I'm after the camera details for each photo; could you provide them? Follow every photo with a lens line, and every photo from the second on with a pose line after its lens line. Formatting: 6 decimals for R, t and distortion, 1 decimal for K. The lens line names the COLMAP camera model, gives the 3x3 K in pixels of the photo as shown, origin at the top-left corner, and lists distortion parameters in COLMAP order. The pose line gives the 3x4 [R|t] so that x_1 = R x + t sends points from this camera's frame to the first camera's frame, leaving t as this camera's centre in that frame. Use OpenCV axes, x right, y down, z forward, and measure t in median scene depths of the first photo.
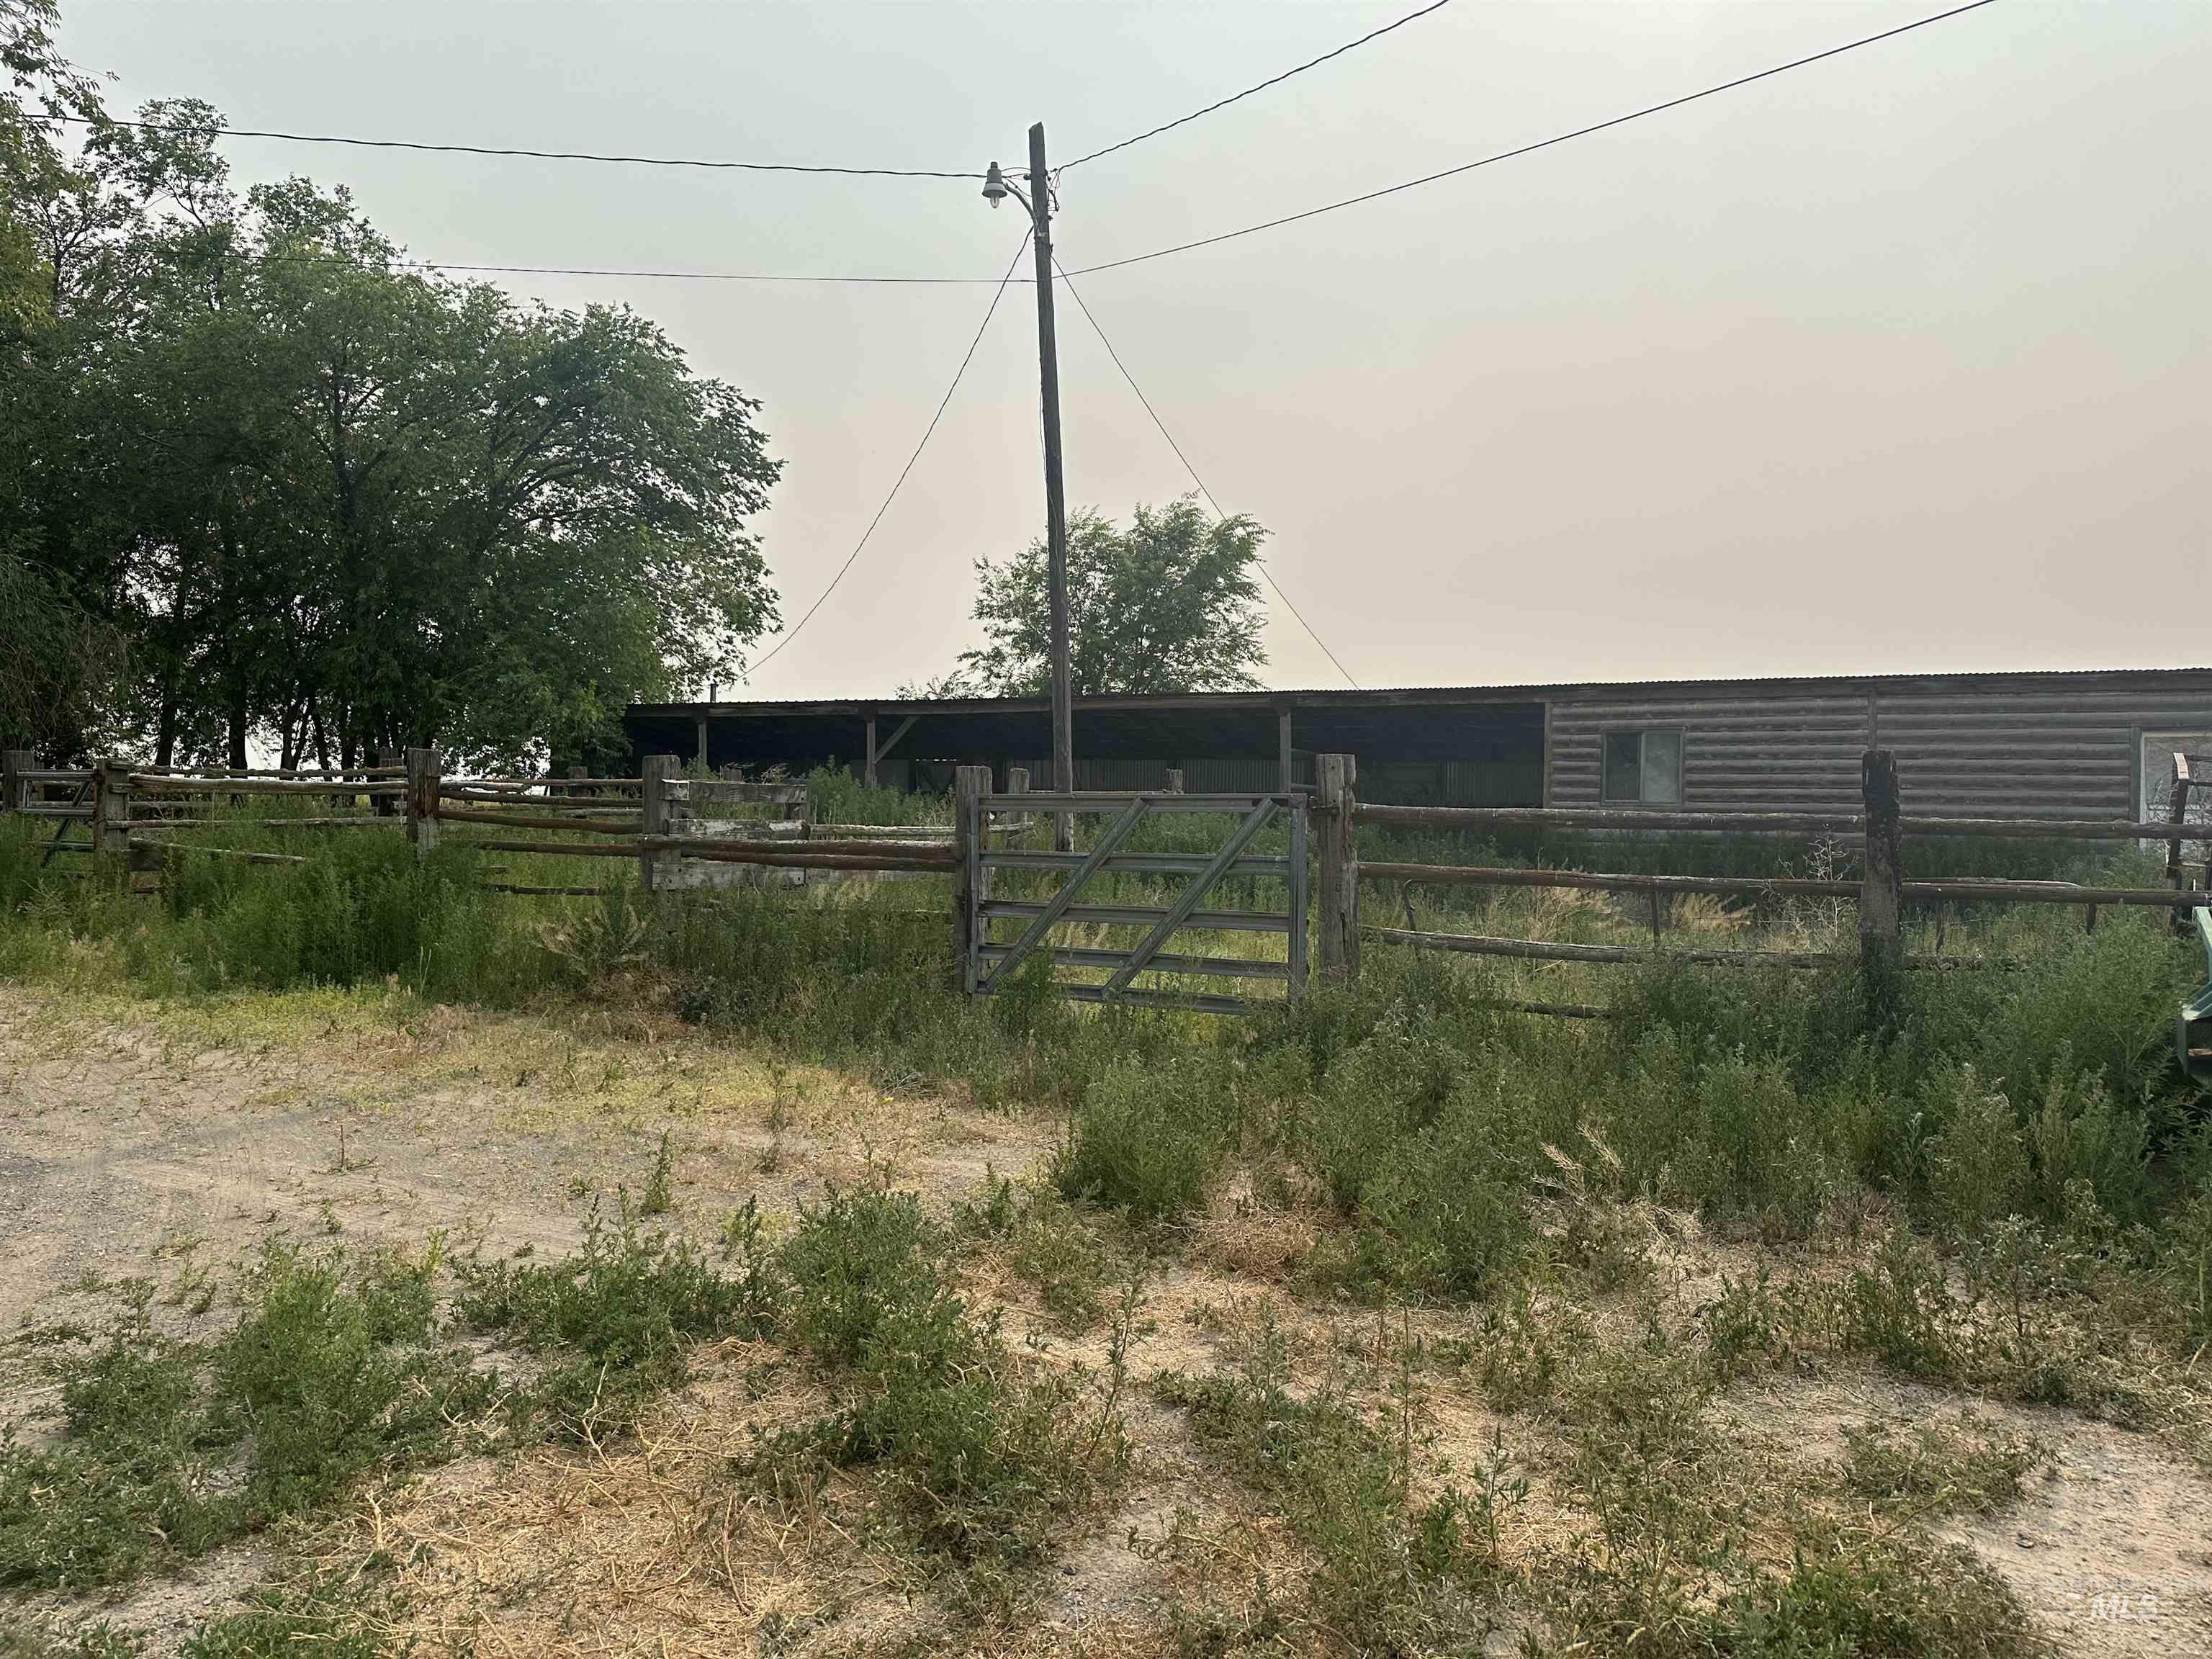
lens RADIAL K [[1559.5, 0, 1112.1], [0, 1559.5, 839.1], [0, 0, 1]] dist [0.012140, -0.024087]
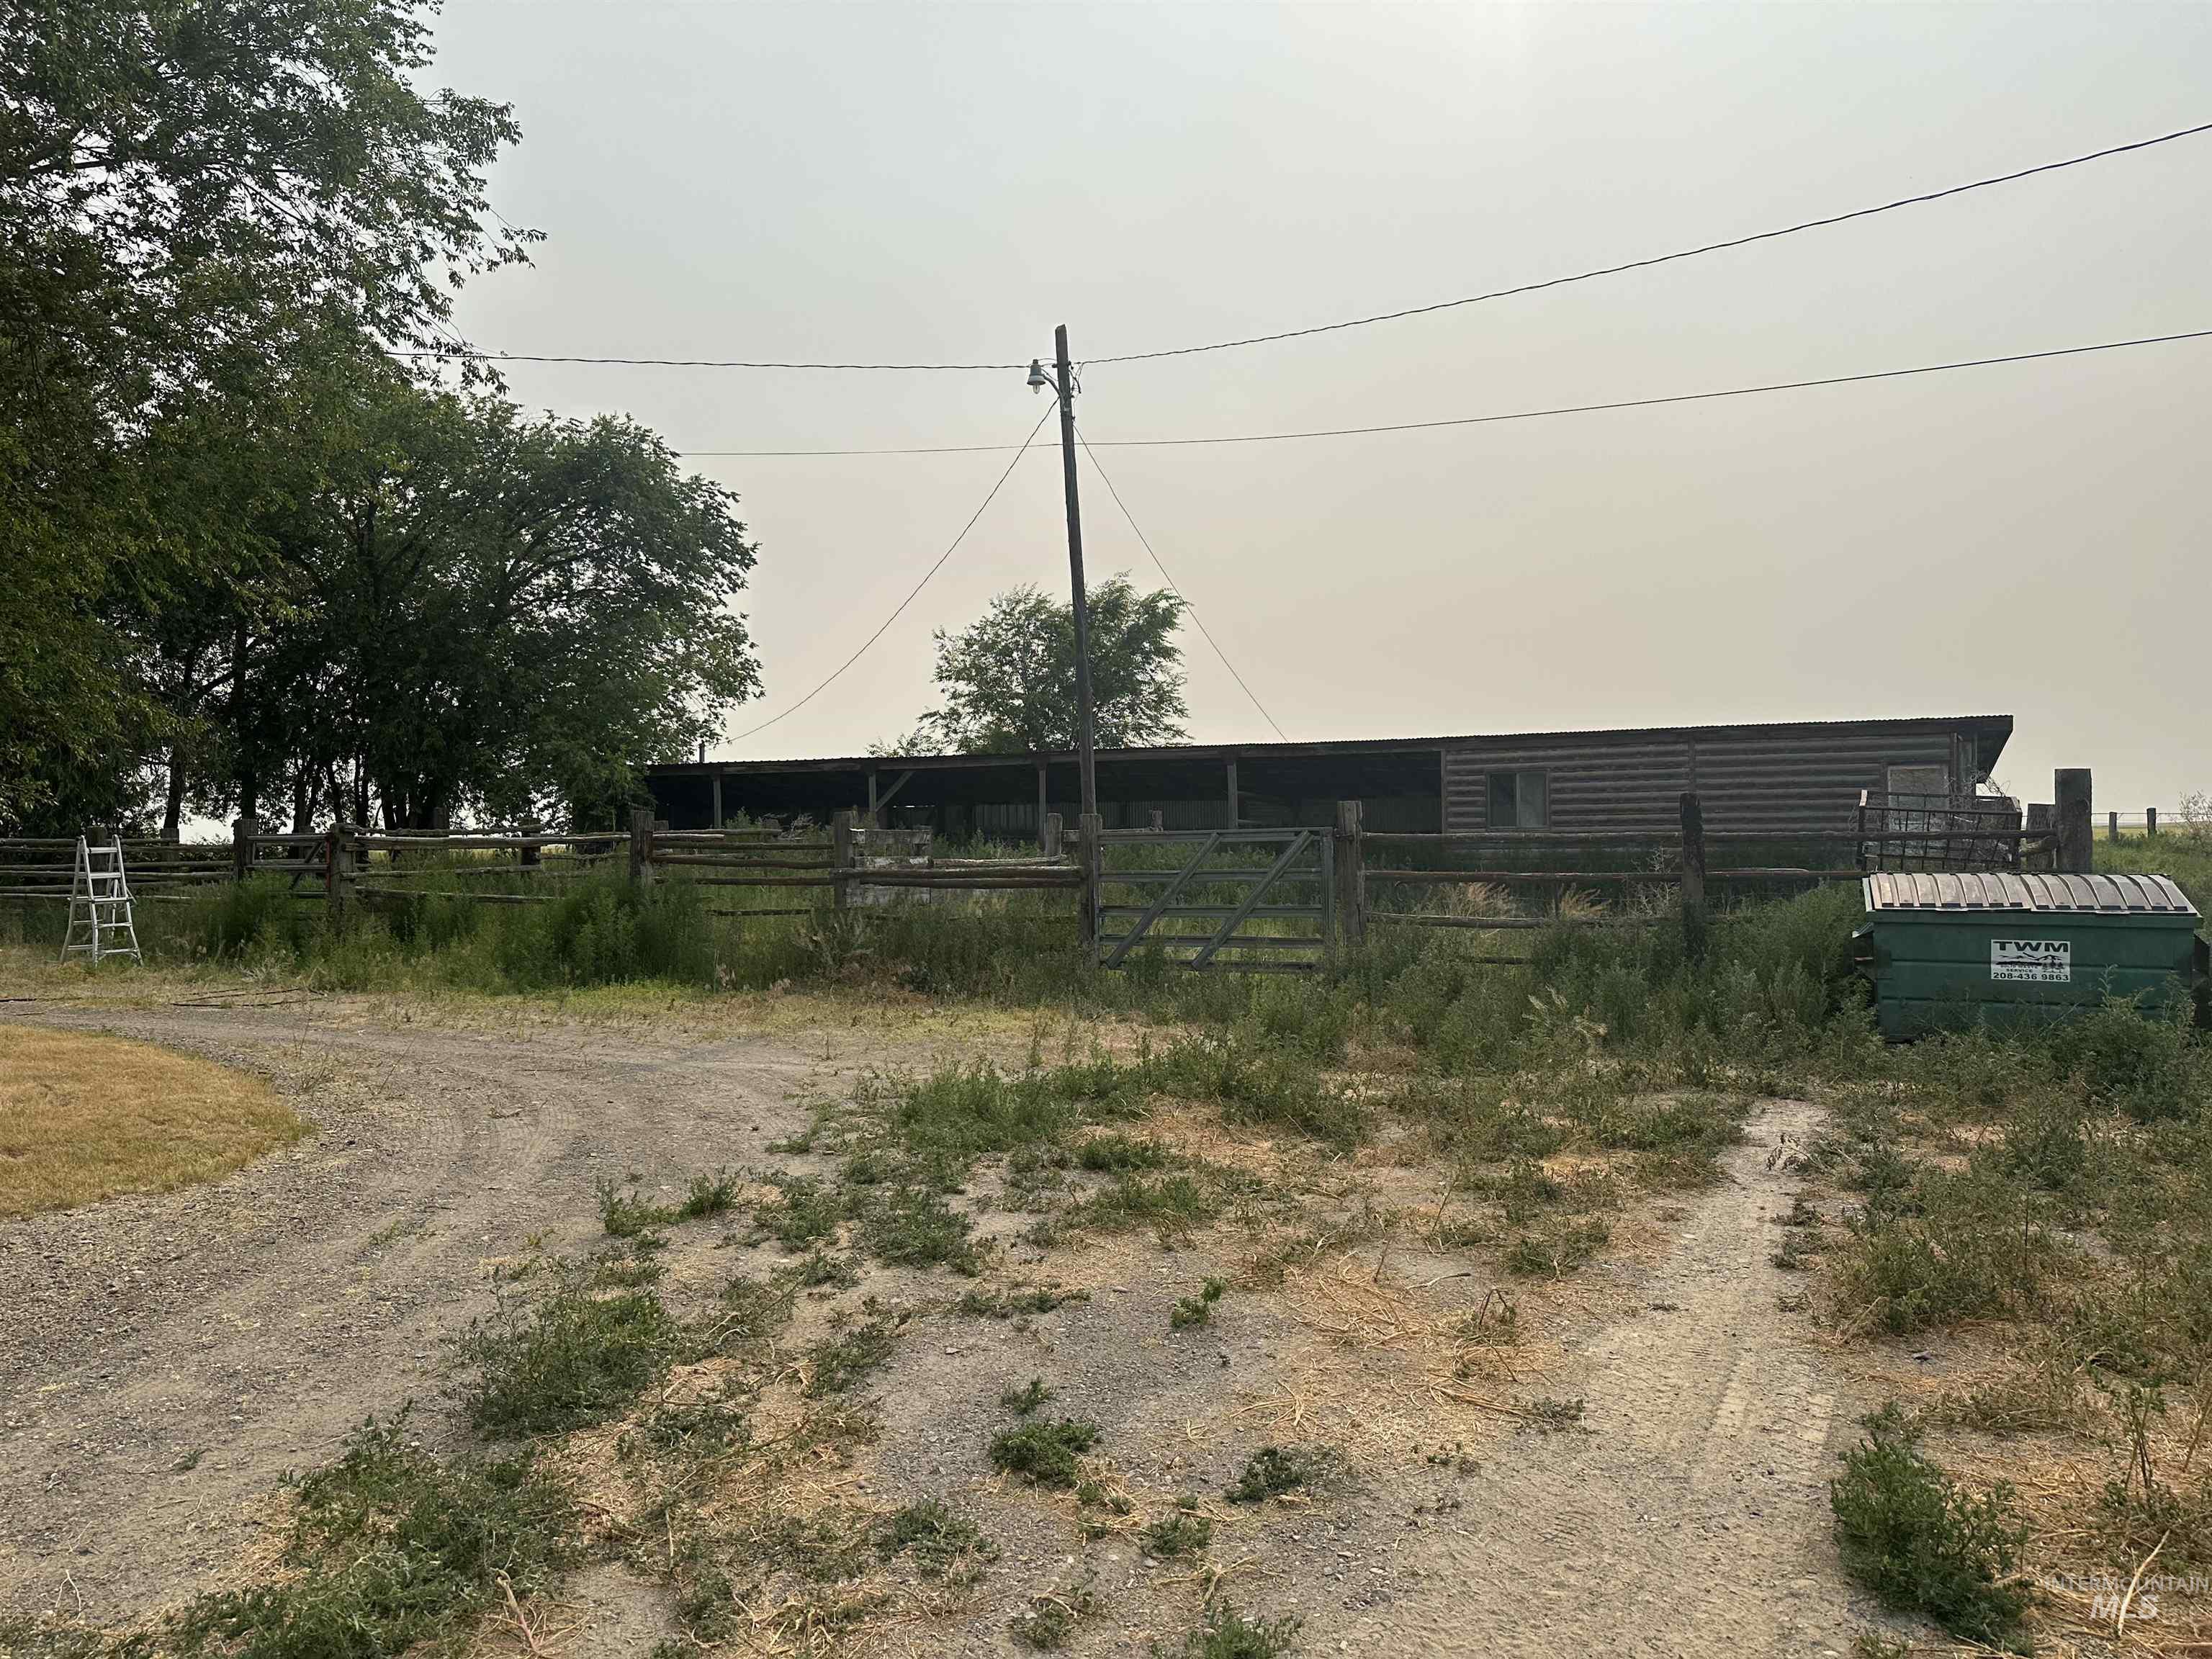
lens RADIAL K [[1559.5, 0, 1095.1], [0, 1559.5, 821.3], [0, 0, 1]] dist [0.012140, -0.024087]
pose [[0.996401, -0.024014, 0.081290, -0.103863], [0.026909, 0.999035, -0.034708, 0.005474], [-0.080378, 0.036771, 0.996086, -0.229148]]
